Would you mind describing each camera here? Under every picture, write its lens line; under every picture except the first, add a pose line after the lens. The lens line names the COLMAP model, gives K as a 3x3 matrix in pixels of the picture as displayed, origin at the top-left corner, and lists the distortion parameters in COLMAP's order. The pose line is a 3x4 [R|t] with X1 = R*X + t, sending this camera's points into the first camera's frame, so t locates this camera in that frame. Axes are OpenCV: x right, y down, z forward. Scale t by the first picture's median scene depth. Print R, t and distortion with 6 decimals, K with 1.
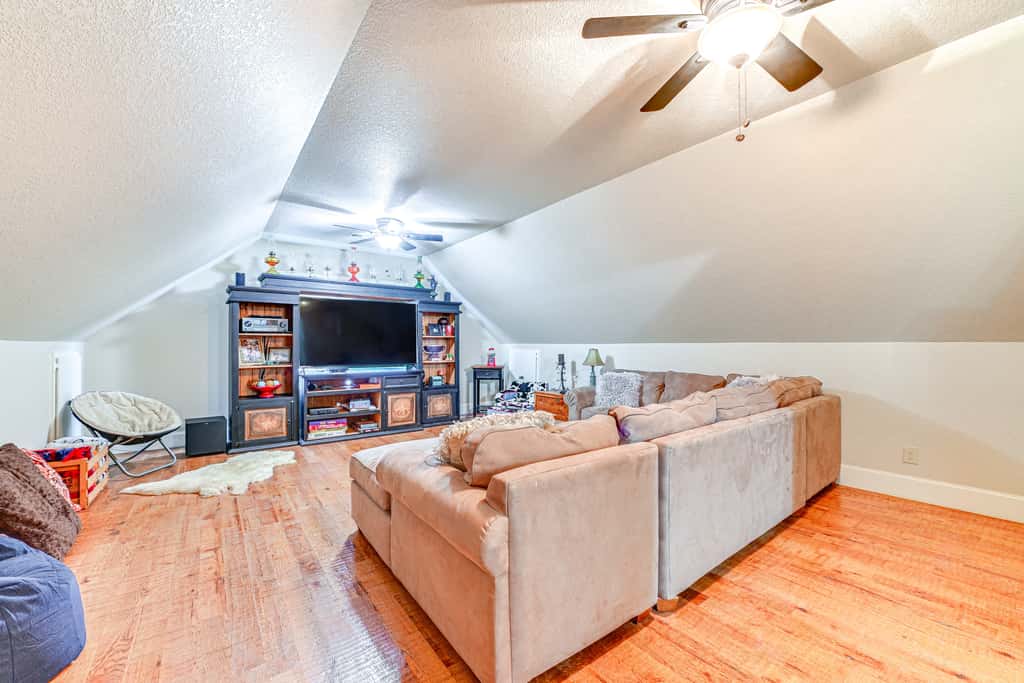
lens RADIAL K [[413.6, 0, 500.6], [0, 413.6, 341.4], [0, 0, 1]] dist [0.002918, -0.000006]
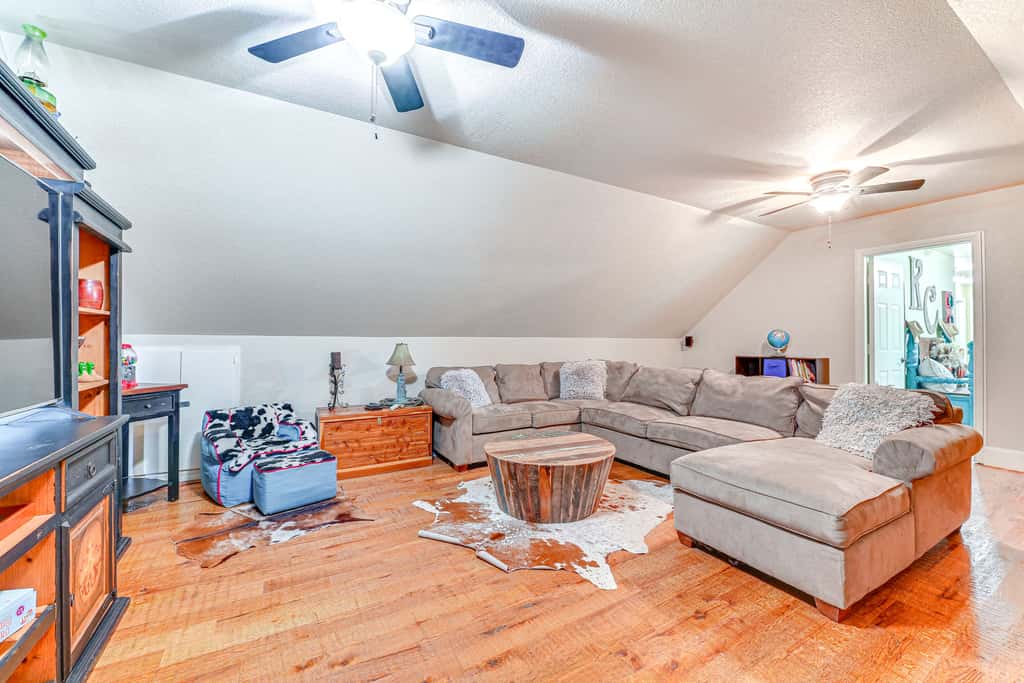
lens RADIAL K [[413.6, 0, 500.6], [0, 413.6, 341.4], [0, 0, 1]] dist [0.002918, -0.000006]
pose [[0.088769, 0.004823, 0.996041, -0.450326], [-0.003096, 0.999985, -0.004566, 0.013886], [-0.996047, -0.002679, 0.088783, 0.638750]]
